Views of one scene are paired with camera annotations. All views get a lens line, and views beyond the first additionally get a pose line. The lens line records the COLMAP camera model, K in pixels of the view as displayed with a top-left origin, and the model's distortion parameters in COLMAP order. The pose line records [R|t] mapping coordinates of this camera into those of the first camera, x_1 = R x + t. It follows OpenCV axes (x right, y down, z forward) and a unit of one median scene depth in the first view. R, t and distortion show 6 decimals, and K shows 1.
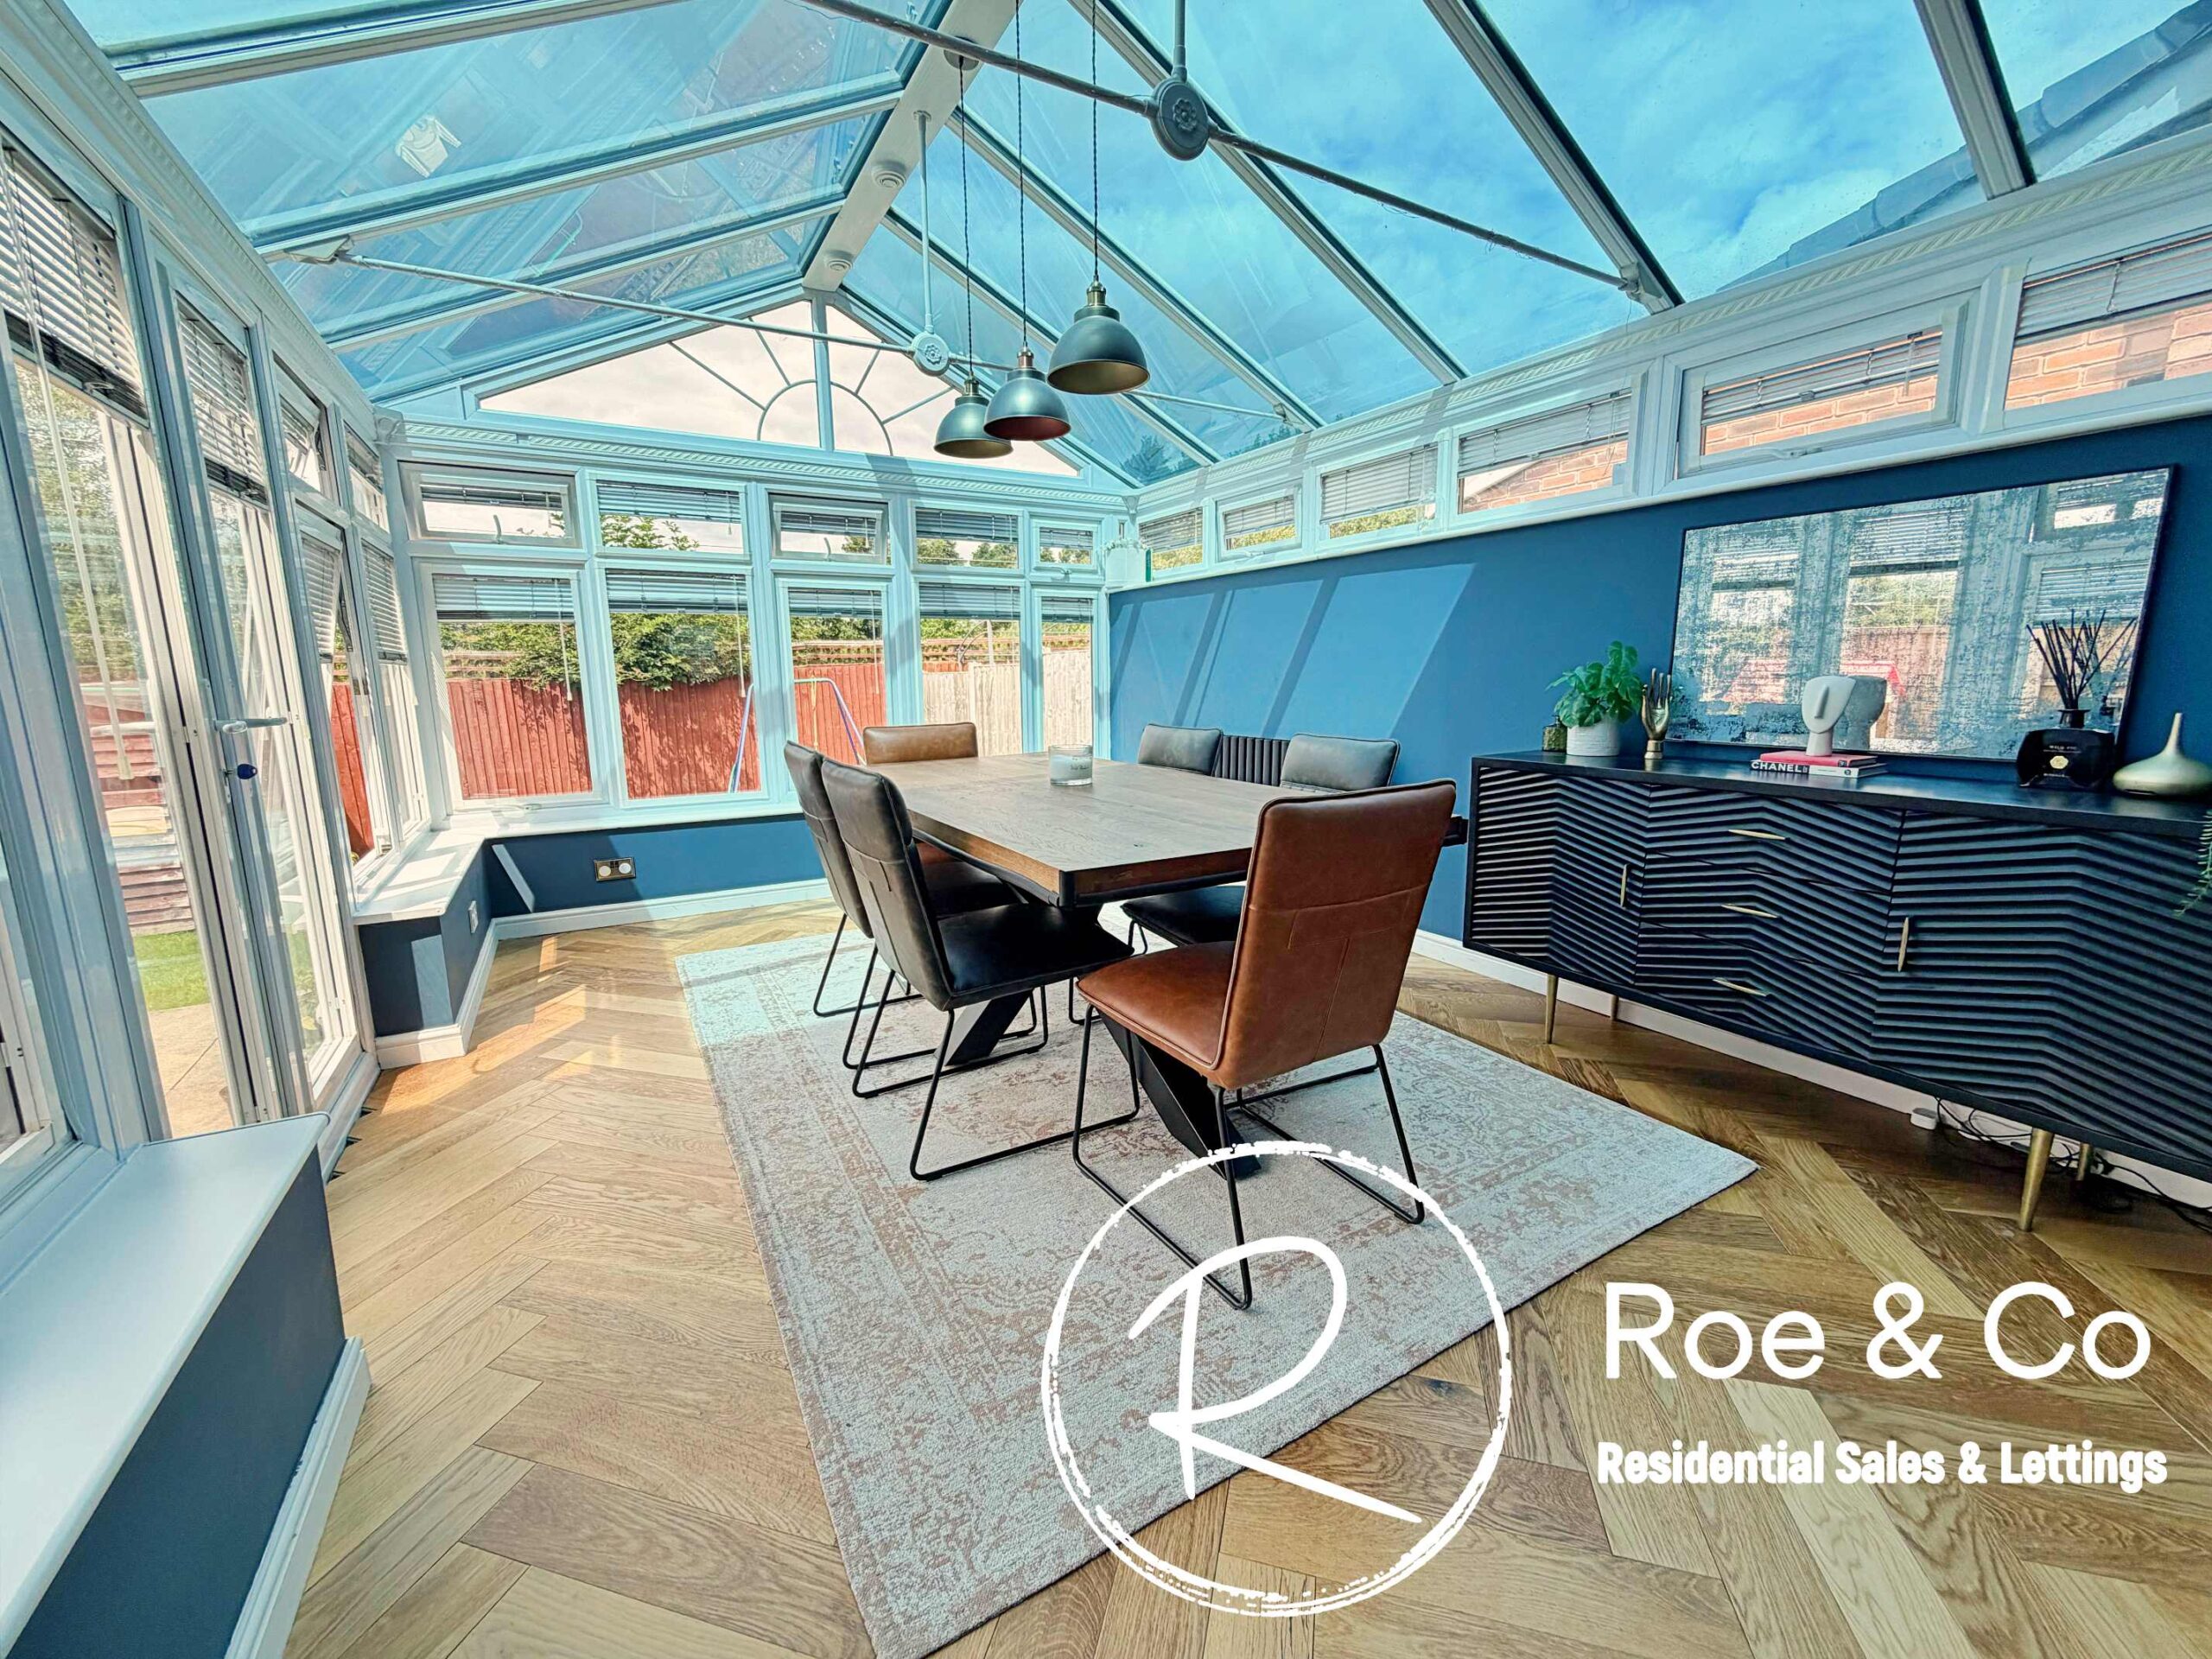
lens RADIAL K [[876.5, 0, 1095.4], [0, 876.5, 827.0], [0, 0, 1]] dist [0.000120, -0.000553]
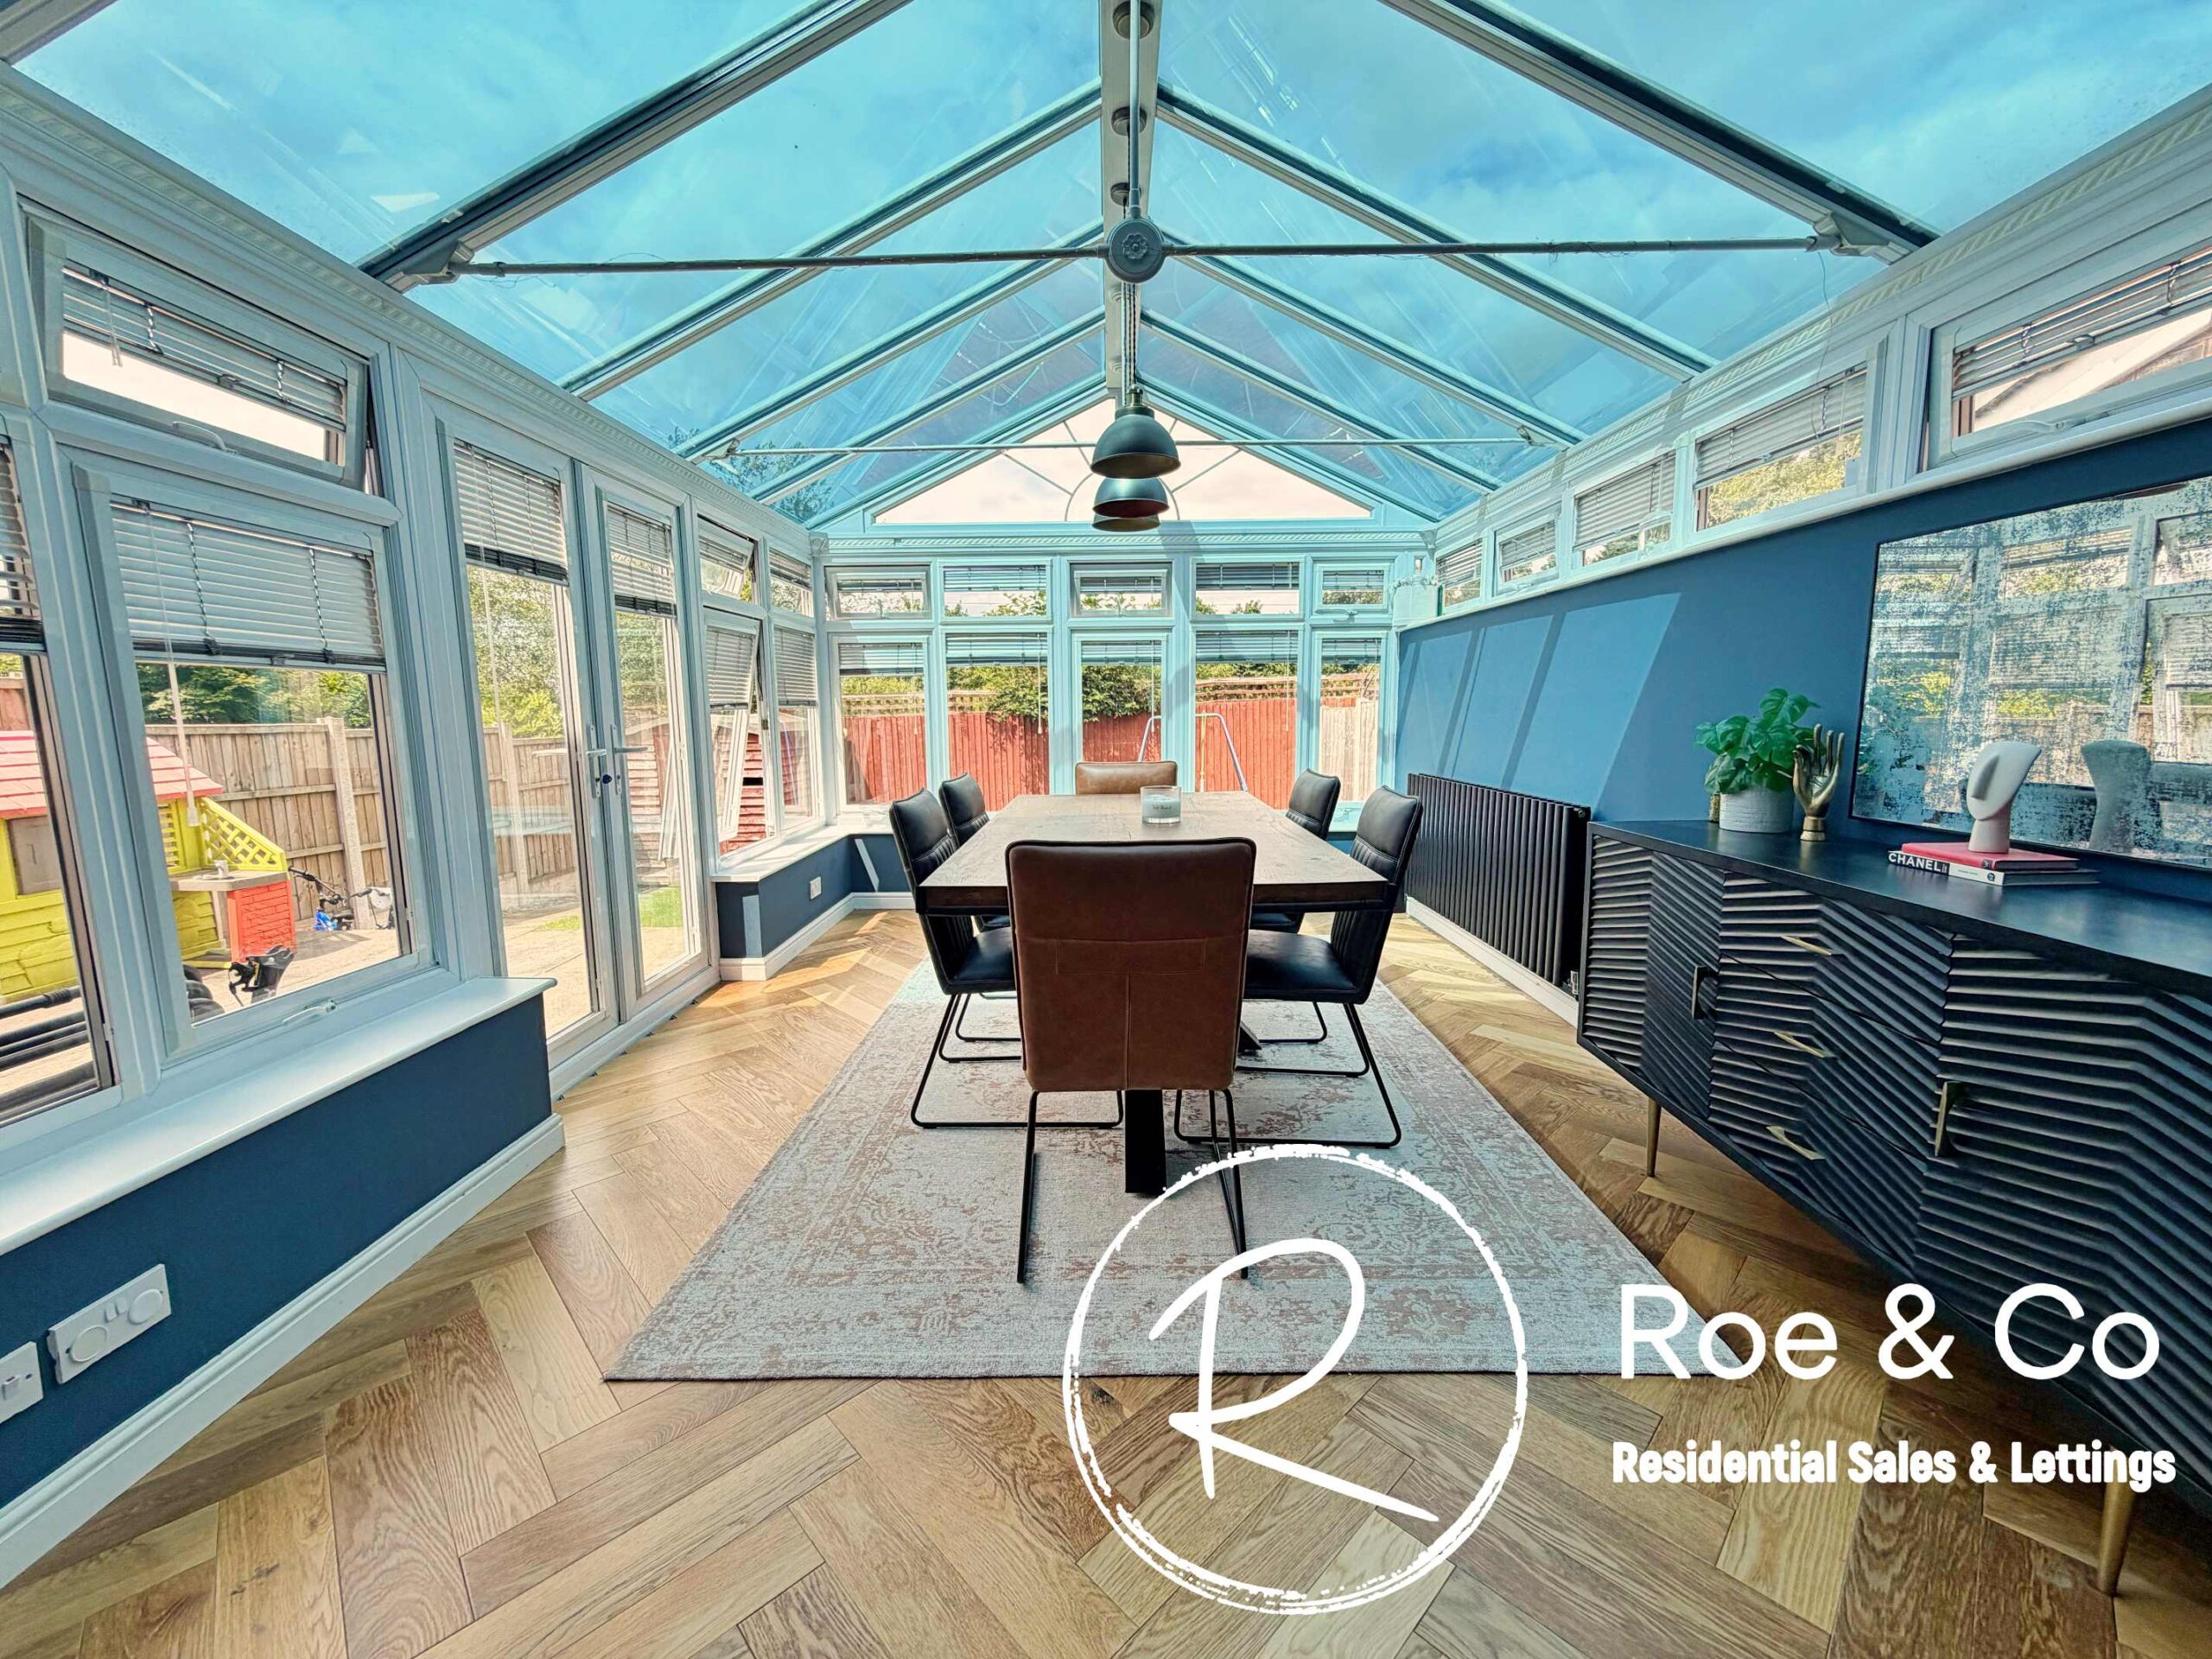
lens RADIAL K [[872.6, 0, 1098.5], [0, 872.6, 829.8], [0, 0, 1]] dist [0.000156, -0.000127]
pose [[0.860937, 0.072803, -0.503474, 0.314783], [-0.087967, 0.996103, -0.006385, -0.017402], [0.501047, 0.049787, 0.863987, 0.011177]]
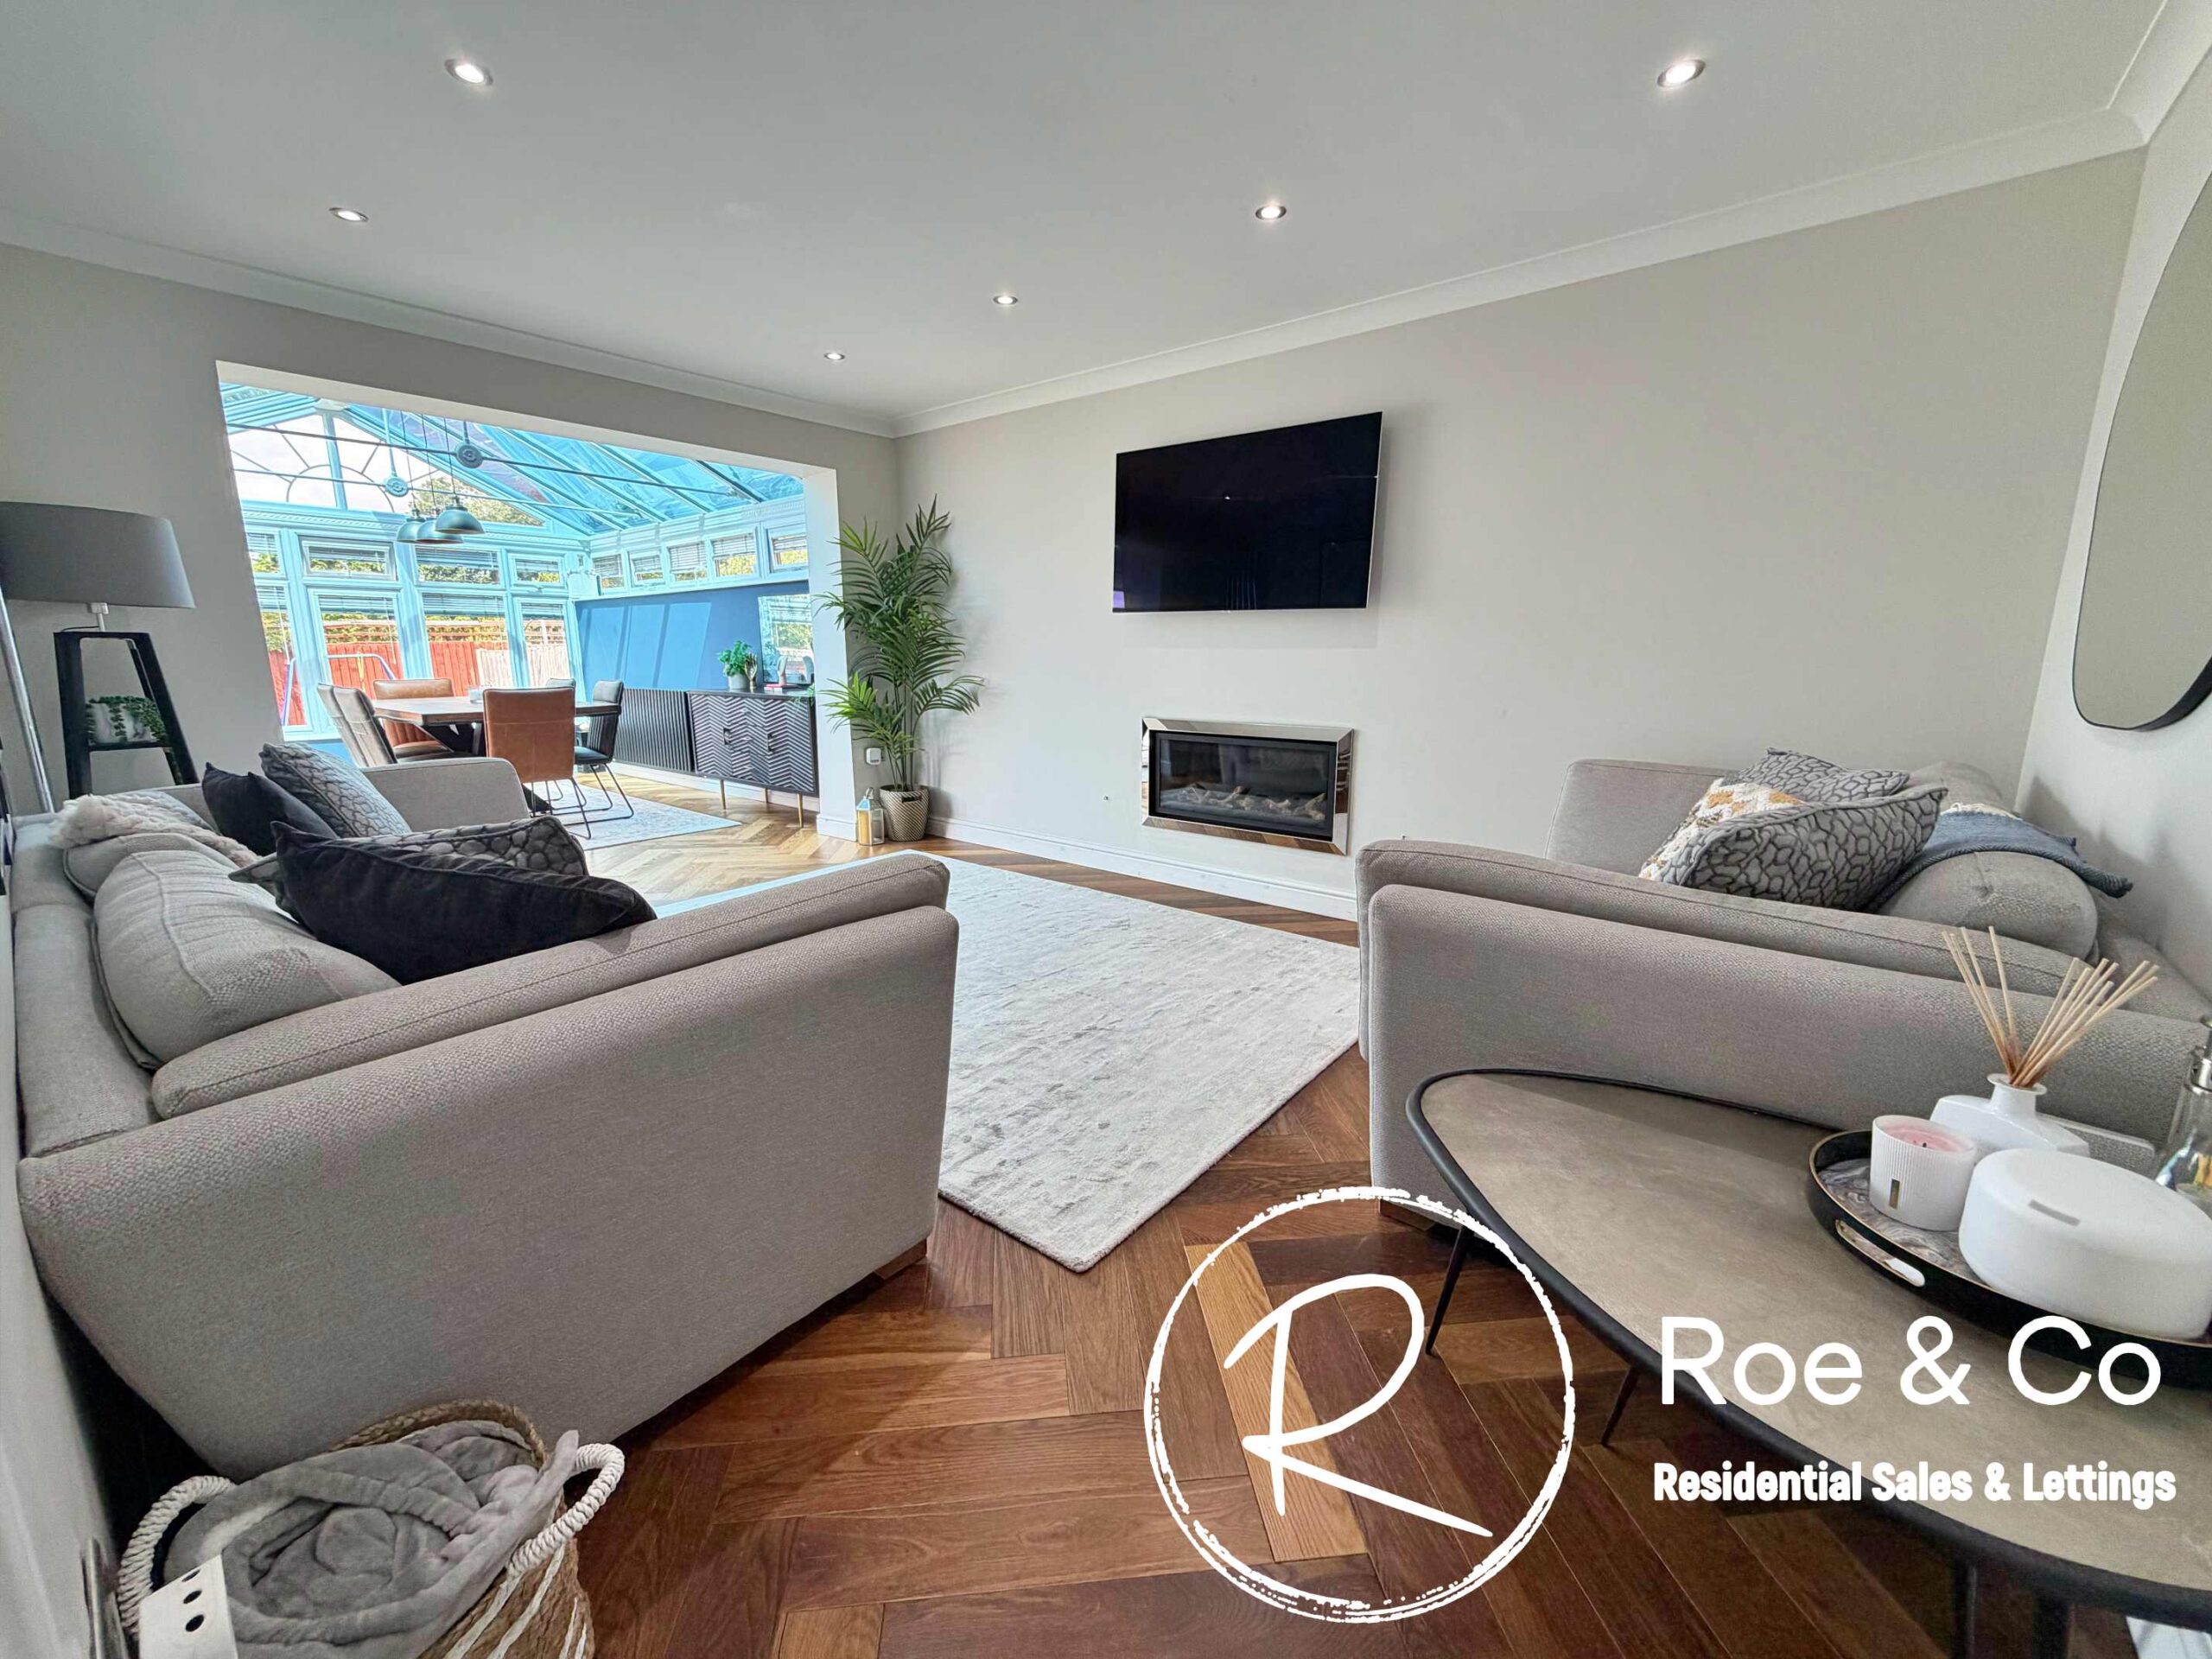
lens RADIAL K [[876.5, 0, 1095.4], [0, 876.5, 827.0], [0, 0, 1]] dist [0.000120, -0.000553]
pose [[0.933442, -0.058837, 0.353869, 0.418587], [0.051704, 0.998224, 0.029588, 0.189530], [-0.354982, -0.009322, 0.934827, -1.094382]]
